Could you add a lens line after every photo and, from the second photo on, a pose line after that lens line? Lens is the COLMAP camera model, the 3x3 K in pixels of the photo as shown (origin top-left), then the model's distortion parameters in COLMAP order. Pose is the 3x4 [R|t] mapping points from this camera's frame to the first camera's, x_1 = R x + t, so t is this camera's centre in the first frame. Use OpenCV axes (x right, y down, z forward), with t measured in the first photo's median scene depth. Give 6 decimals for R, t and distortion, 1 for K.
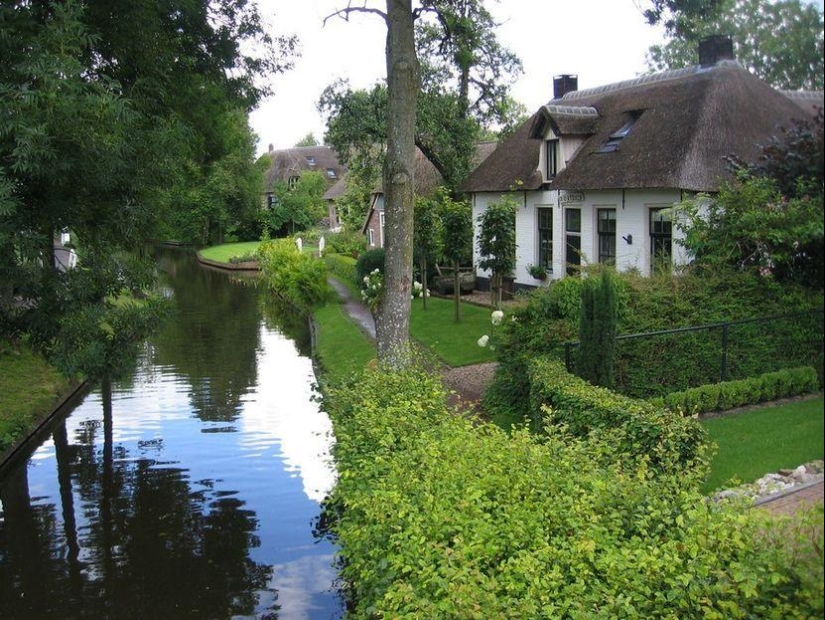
lens RADIAL K [[1124.9, 0, 412.5], [0, 1124.9, 310.0], [0, 0, 1]] dist [-0.023990, 0.003965]
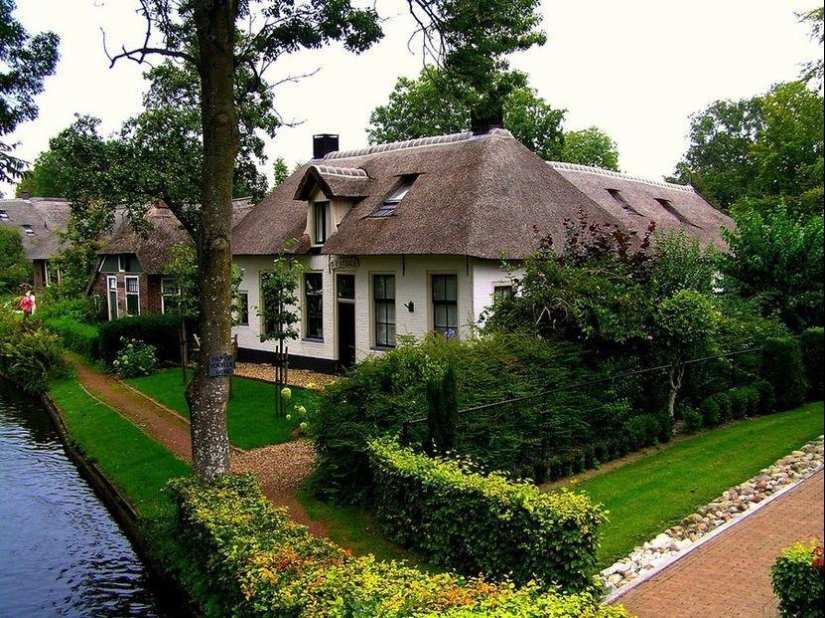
lens RADIAL K [[1124.9, 0, 412.5], [0, 1124.9, 309.0], [0, 0, 1]] dist [-0.023990, 0.003965]
pose [[0.912287, -0.010830, 0.409408, -0.198336], [0.028586, 0.998896, -0.037276, -0.024046], [-0.408552, 0.045710, 0.911590, 0.110172]]
